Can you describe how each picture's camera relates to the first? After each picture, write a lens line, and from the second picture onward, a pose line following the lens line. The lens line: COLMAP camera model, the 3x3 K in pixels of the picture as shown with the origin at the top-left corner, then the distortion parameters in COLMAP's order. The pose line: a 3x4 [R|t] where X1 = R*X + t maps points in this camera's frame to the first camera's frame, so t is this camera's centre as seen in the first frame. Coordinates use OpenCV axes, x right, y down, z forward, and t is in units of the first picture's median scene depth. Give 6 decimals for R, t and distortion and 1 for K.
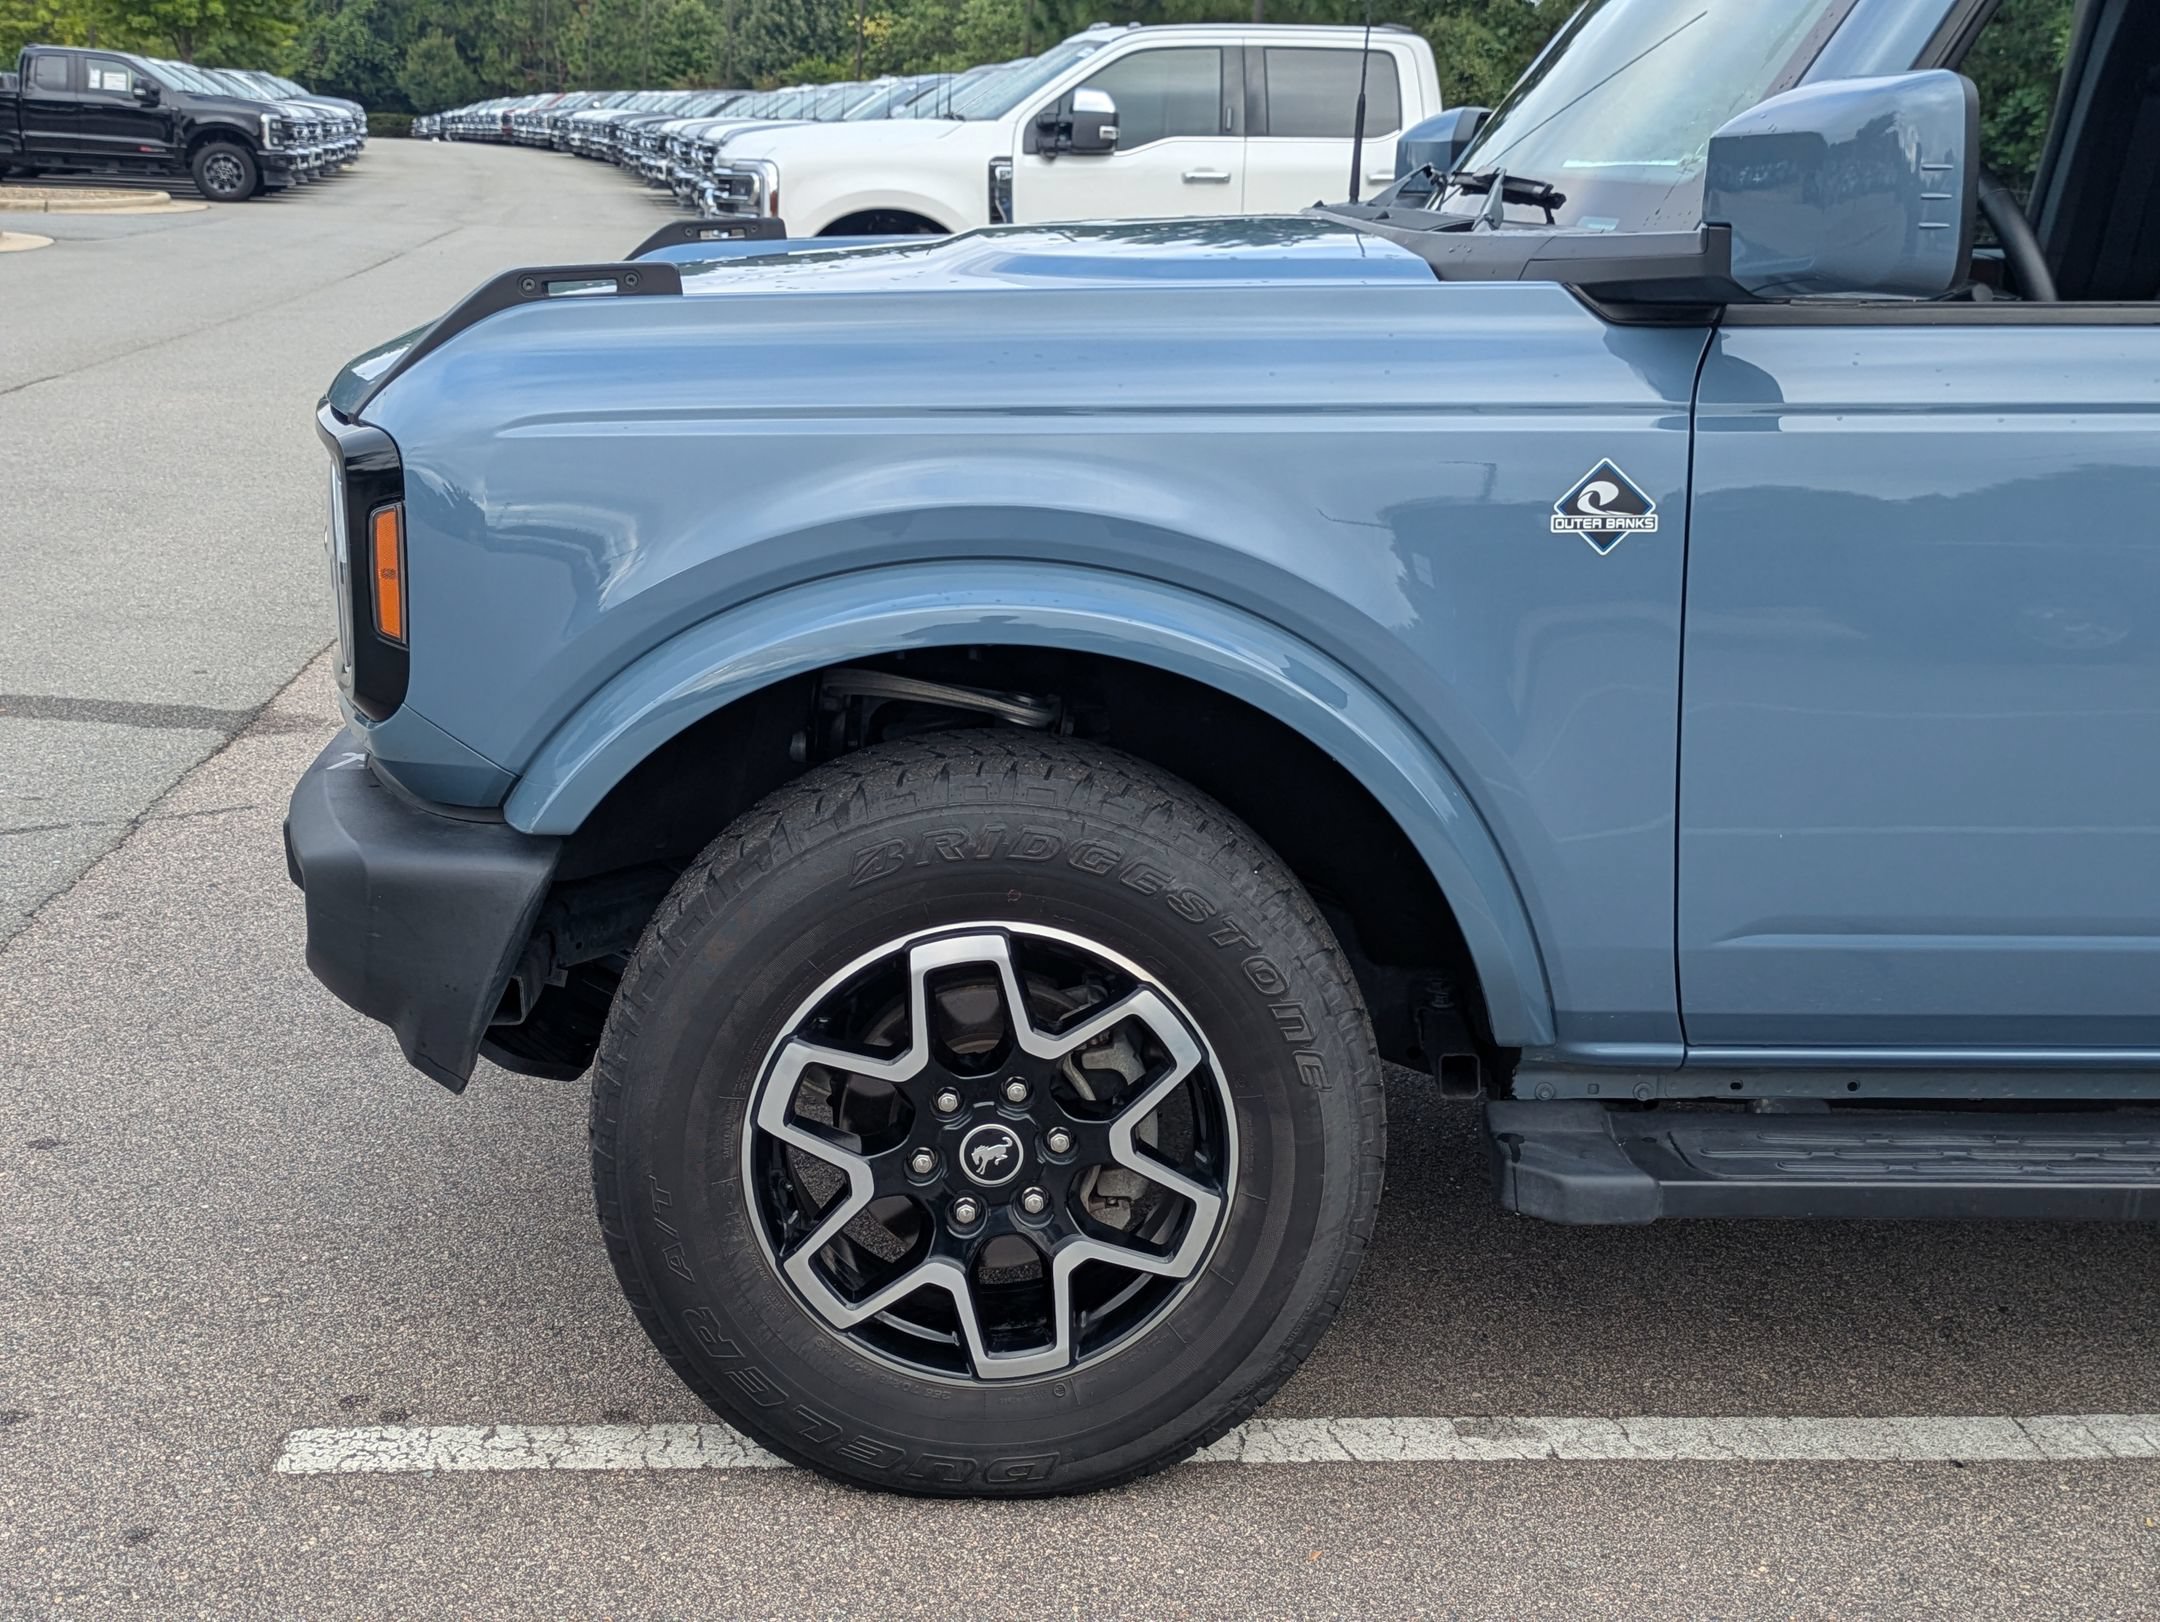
lens RADIAL K [[2581.3, 0, 1080.8], [0, 2581.3, 815.1], [0, 0, 1]] dist [0.046966, 0.000000]
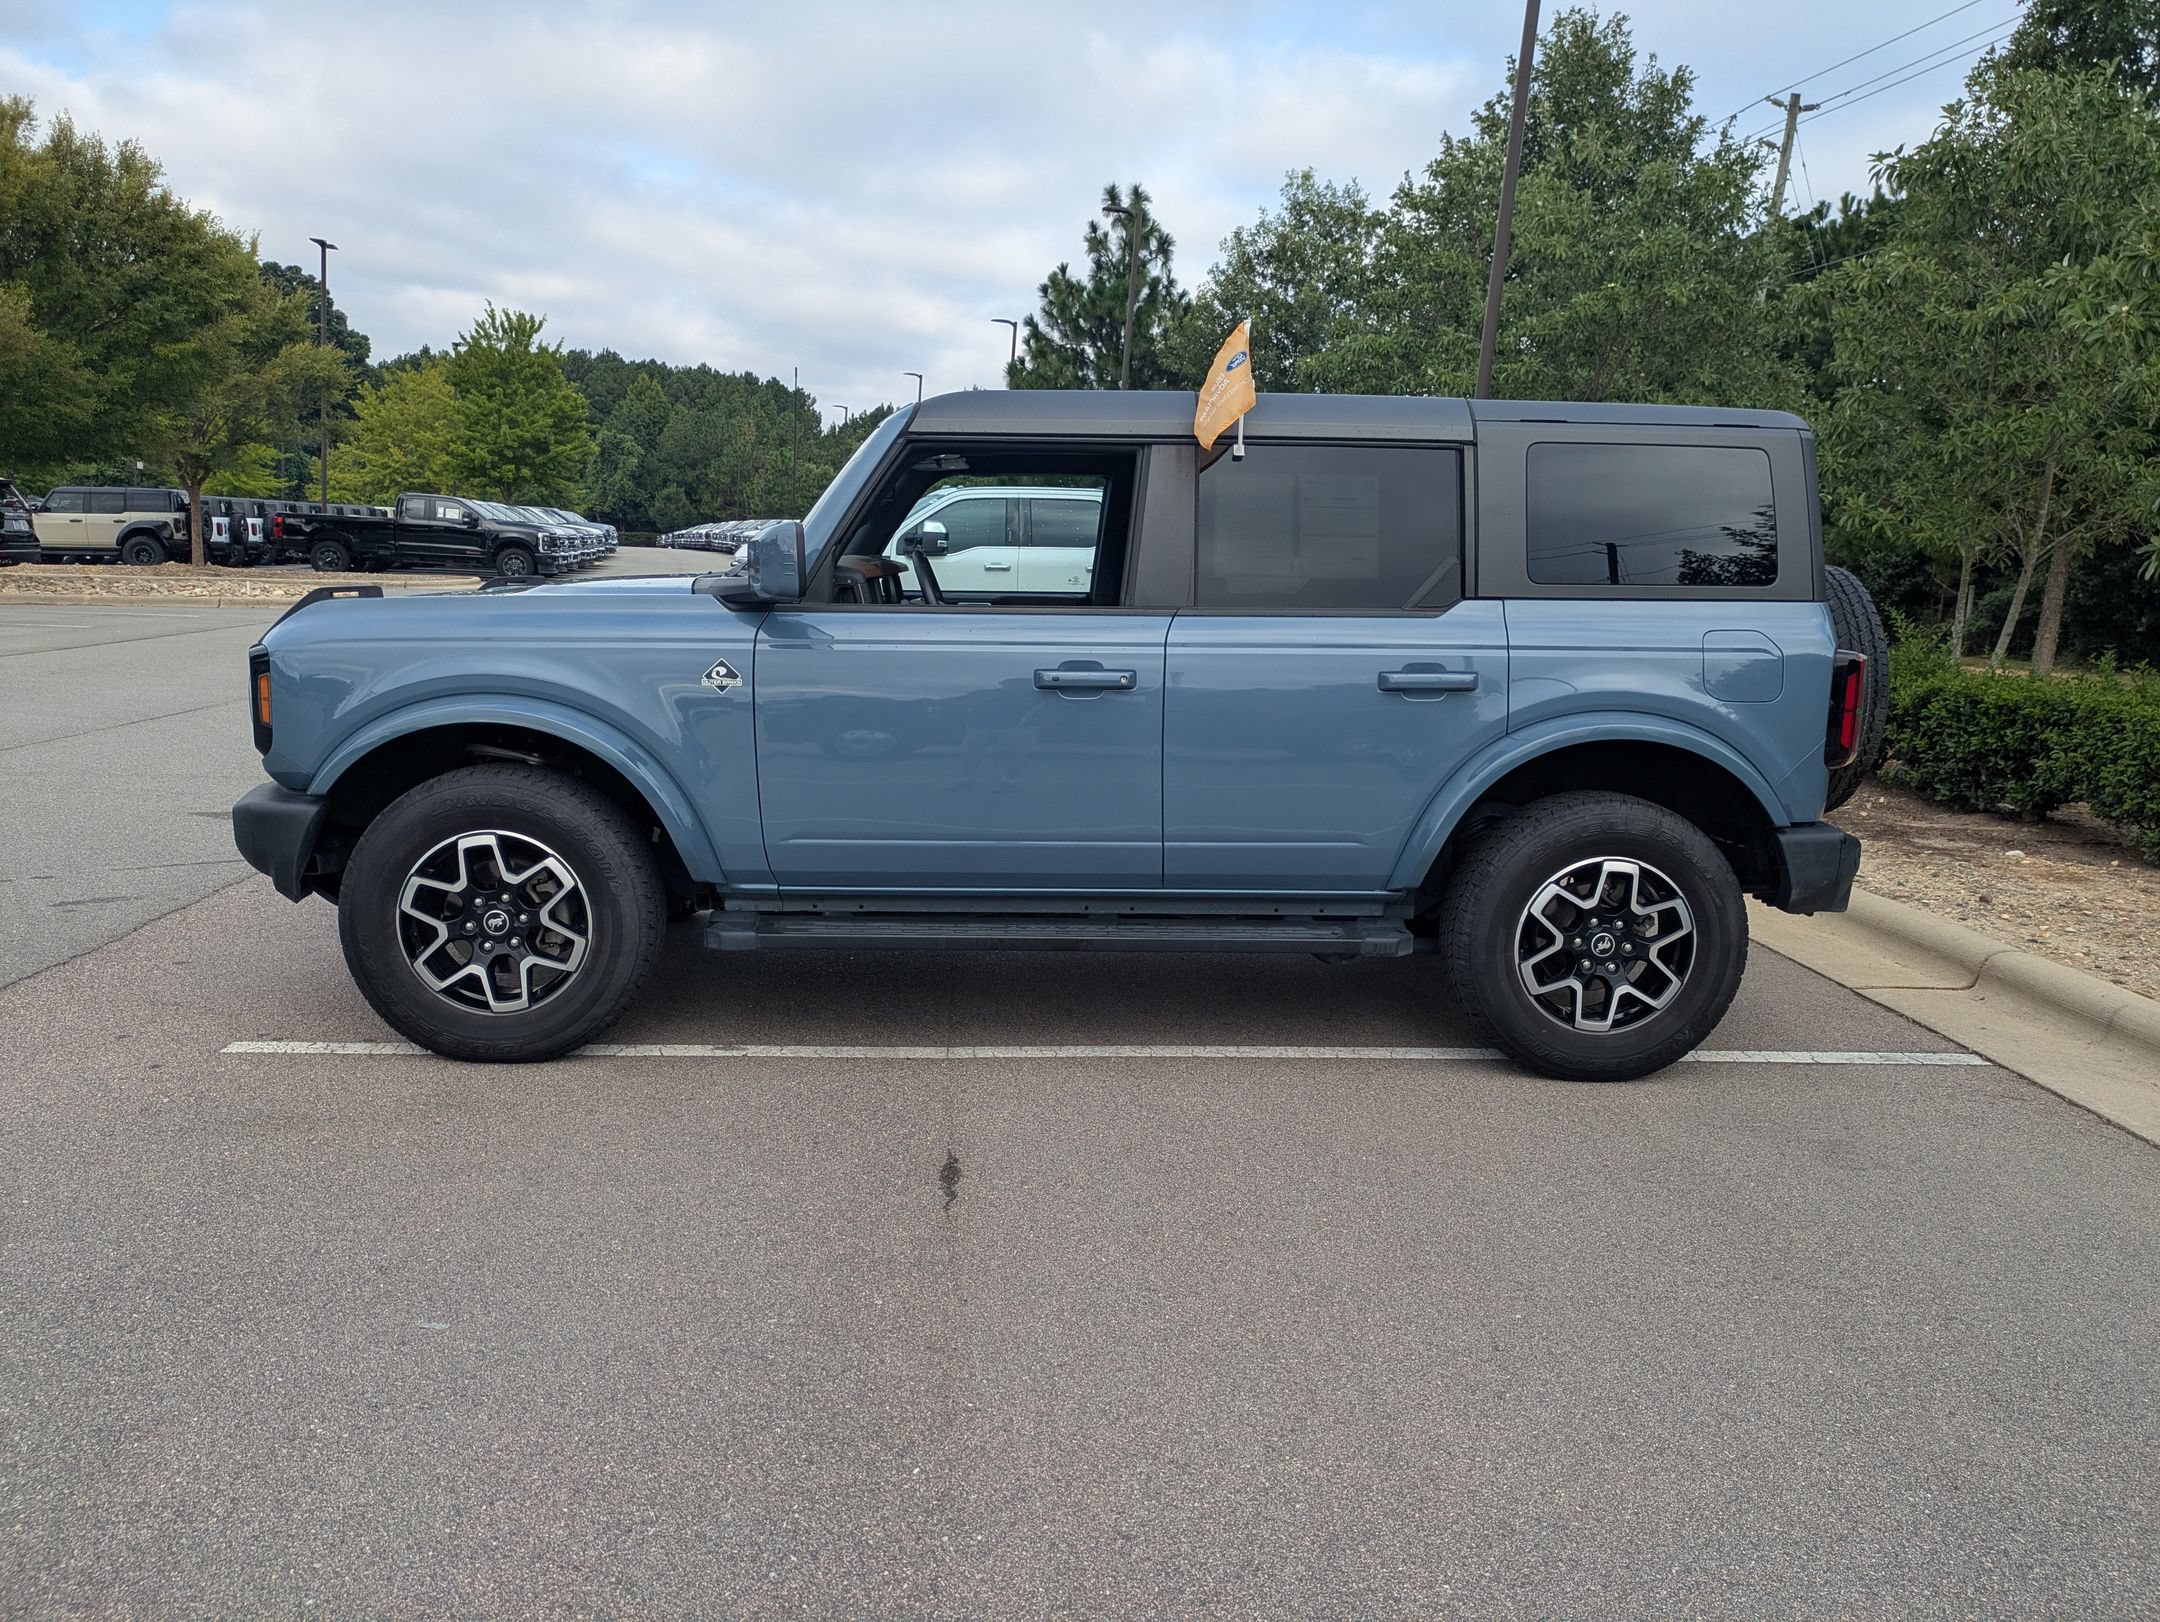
lens RADIAL K [[1609.4, 0, 1097.0], [0, 1609.4, 814.5], [0, 0, 1]] dist [0.035878, -0.017410]
pose [[0.999918, 0.002811, 0.012515, 0.538112], [-0.001649, 0.995764, -0.091932, 0.167826], [-0.012720, 0.091904, 0.995687, -0.627761]]
